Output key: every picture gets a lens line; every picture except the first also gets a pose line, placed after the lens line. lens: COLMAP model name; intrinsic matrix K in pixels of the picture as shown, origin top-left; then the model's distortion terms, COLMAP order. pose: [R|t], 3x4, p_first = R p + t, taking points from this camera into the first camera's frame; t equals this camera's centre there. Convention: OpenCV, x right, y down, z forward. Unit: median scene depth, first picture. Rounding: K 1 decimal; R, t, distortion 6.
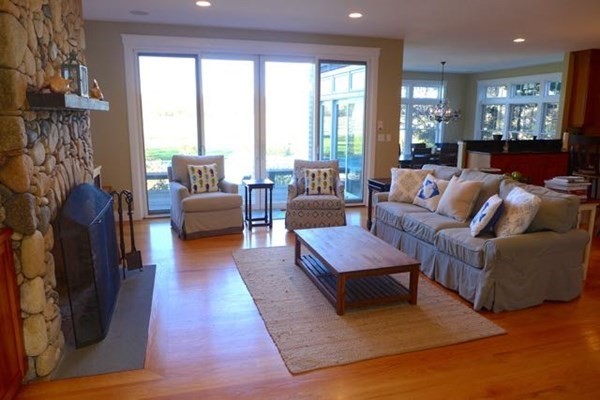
lens RADIAL K [[413.0, 0, 296.4], [0, 413.0, 192.9], [0, 0, 1]] dist [-0.030374, 0.001262]
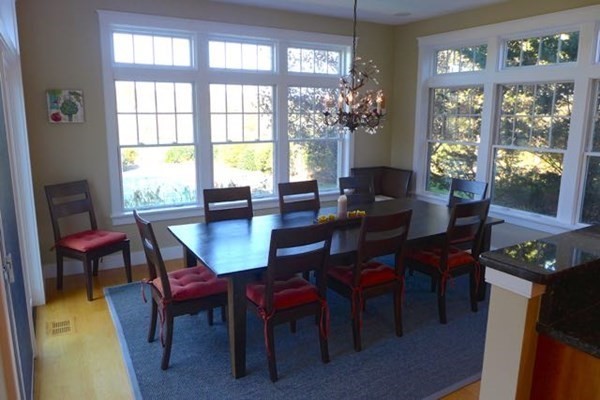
lens RADIAL K [[418.7, 0, 297.5], [0, 418.7, 191.0], [0, 0, 1]] dist [-0.029256, 0.001298]
pose [[0.971690, -0.046869, 0.231562, 0.204866], [0.045754, 0.998901, 0.010189, -0.117101], [-0.231785, 0.000694, 0.972767, 0.621364]]
